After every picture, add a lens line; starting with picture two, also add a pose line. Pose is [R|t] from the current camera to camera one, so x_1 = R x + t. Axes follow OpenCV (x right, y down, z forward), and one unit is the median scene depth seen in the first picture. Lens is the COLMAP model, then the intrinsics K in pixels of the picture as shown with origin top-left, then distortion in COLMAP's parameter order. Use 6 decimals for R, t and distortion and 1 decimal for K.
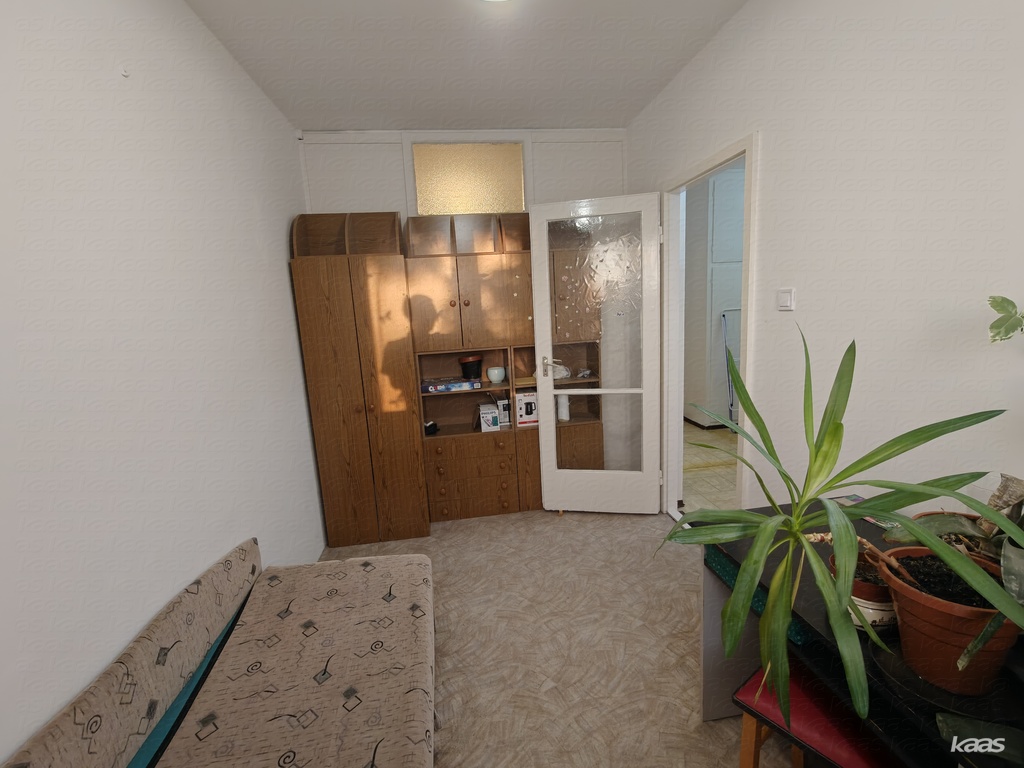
lens RADIAL K [[460.3, 0, 511.8], [0, 460.3, 385.8], [0, 0, 1]] dist [0.000406, 0.001002]
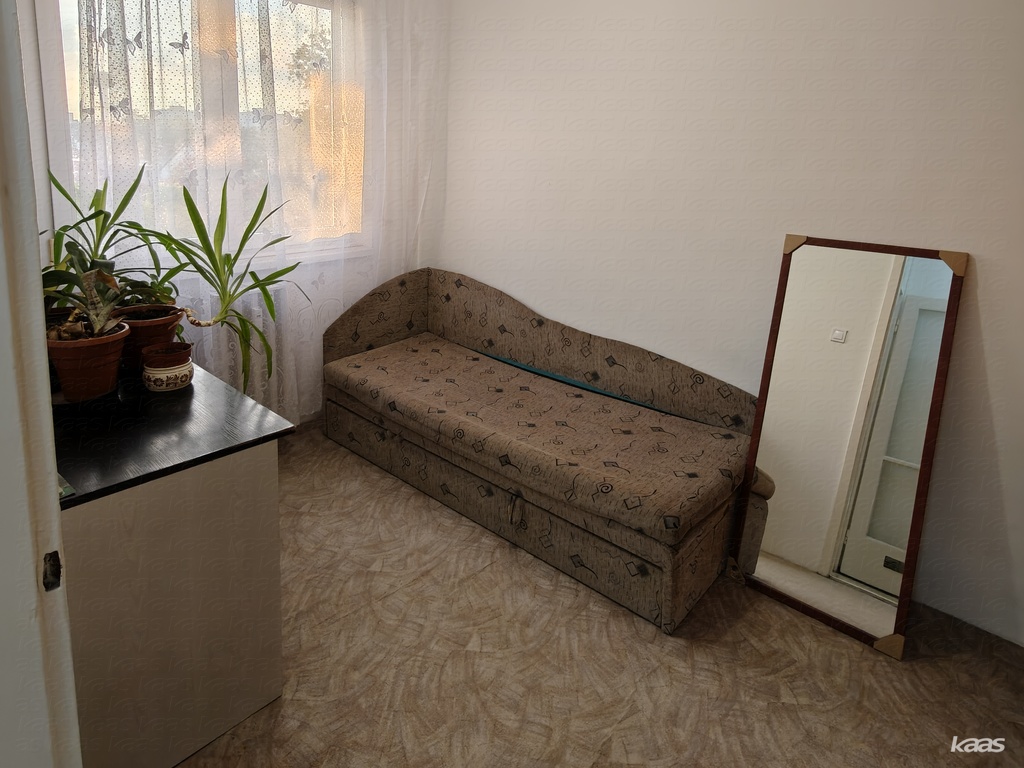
lens RADIAL K [[610.9, 0, 509.8], [0, 610.9, 247.5], [0, 0, 1]] dist [0.001029, -0.000078]
pose [[-0.765909, 0.133747, -0.628884, 0.609271], [-0.094487, 0.944090, 0.315857, -0.328505], [0.635969, 0.301339, -0.710450, 1.607603]]
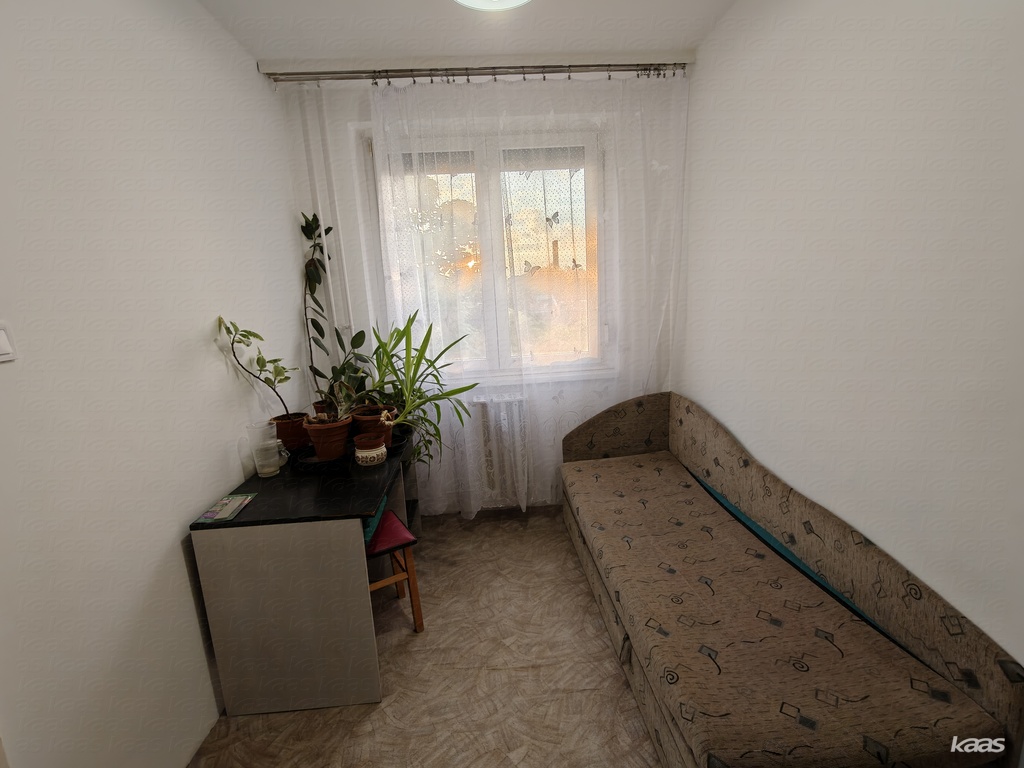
lens RADIAL K [[460.3, 0, 511.8], [0, 460.3, 385.8], [0, 0, 1]] dist [0.000406, 0.001002]
pose [[-0.990535, 0.095667, 0.098432, -0.057555], [0.124732, 0.926686, 0.354535, -0.271220], [-0.057299, 0.363457, -0.929847, 1.565291]]
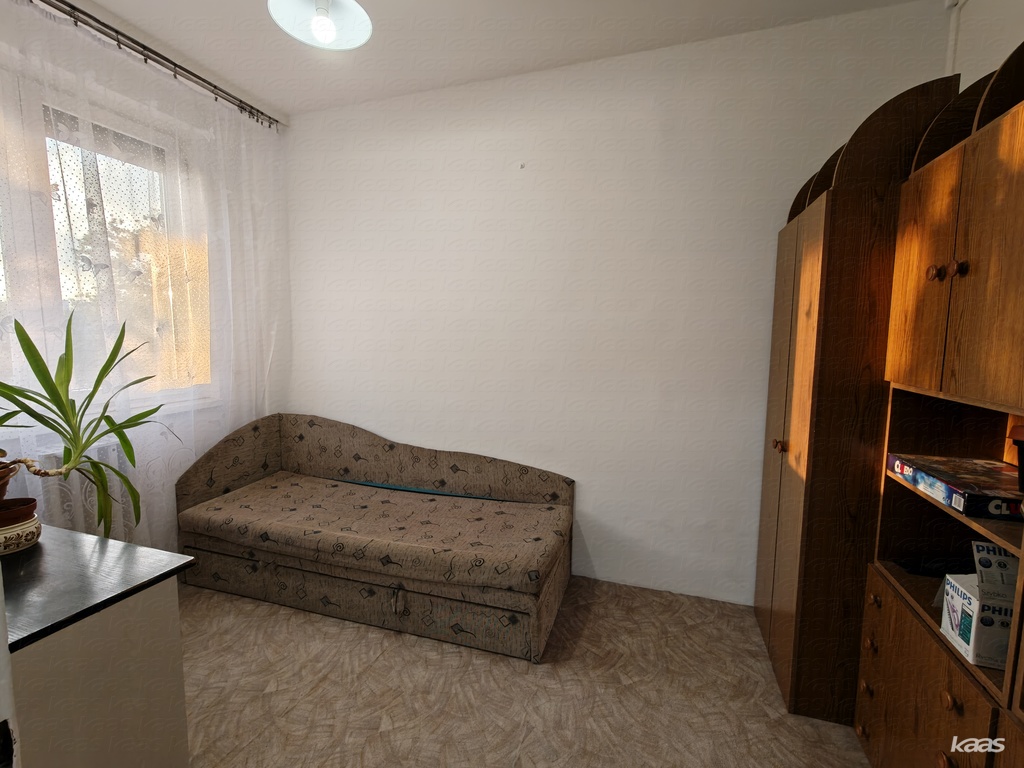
lens RADIAL K [[460.3, 0, 511.8], [0, 460.3, 385.8], [0, 0, 1]] dist [0.000406, 0.001002]
pose [[-0.443442, 0.152774, -0.883187, 0.665094], [-0.135939, 0.962504, 0.234748, -0.217345], [0.885935, 0.224157, -0.406046, 1.456505]]
